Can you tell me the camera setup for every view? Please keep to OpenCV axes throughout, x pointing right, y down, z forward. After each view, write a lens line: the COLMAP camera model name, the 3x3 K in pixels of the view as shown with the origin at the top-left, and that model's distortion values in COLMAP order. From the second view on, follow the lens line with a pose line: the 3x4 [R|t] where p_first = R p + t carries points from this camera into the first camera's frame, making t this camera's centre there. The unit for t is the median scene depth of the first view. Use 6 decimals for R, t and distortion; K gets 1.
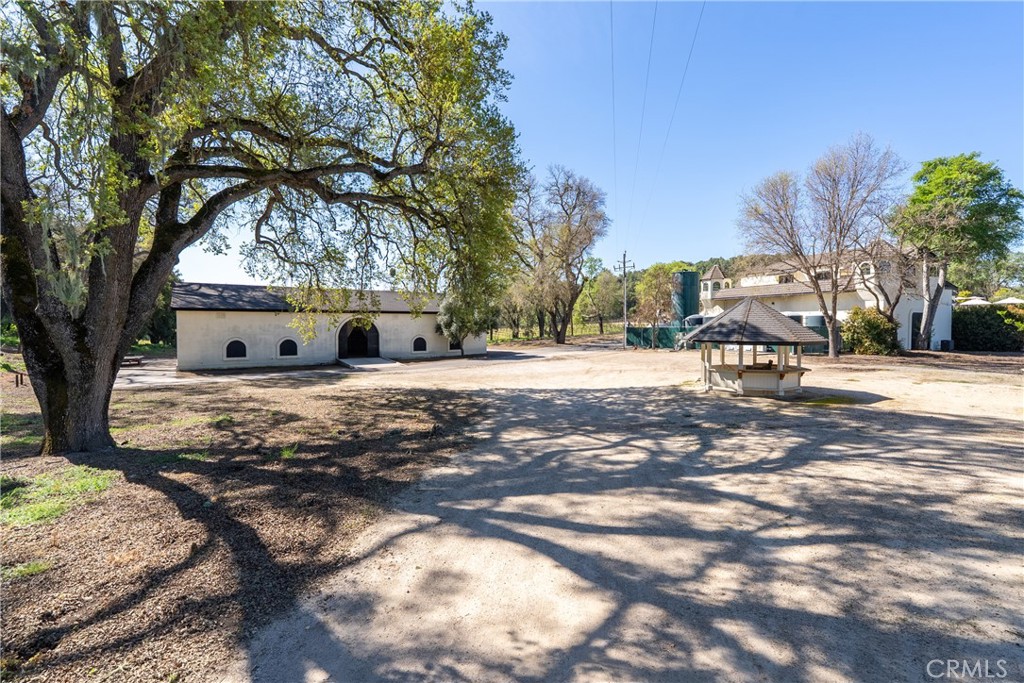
lens RADIAL K [[469.0, 0, 505.7], [0, 469.0, 342.5], [0, 0, 1]] dist [-0.006127, -0.000231]
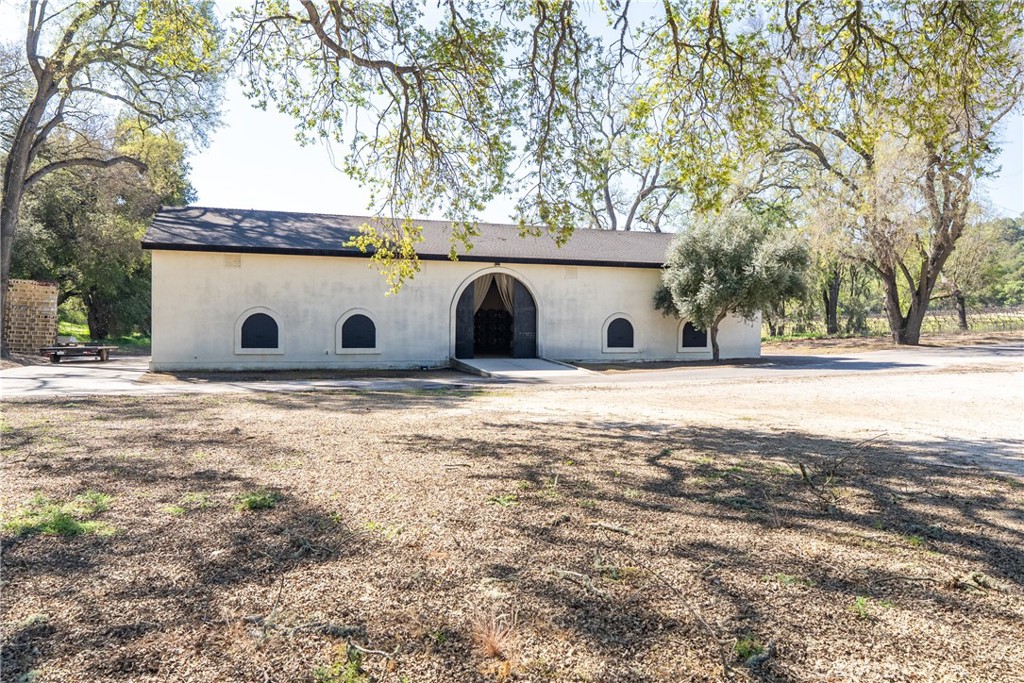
lens RADIAL K [[792.1, 0, 514.0], [0, 792.1, 342.5], [0, 0, 1]] dist [0.008438, -0.000142]
pose [[0.967822, 0.018052, -0.250987, -0.104794], [-0.021153, 0.999730, -0.009662, 0.027207], [0.250745, 0.014660, 0.967942, 0.252918]]
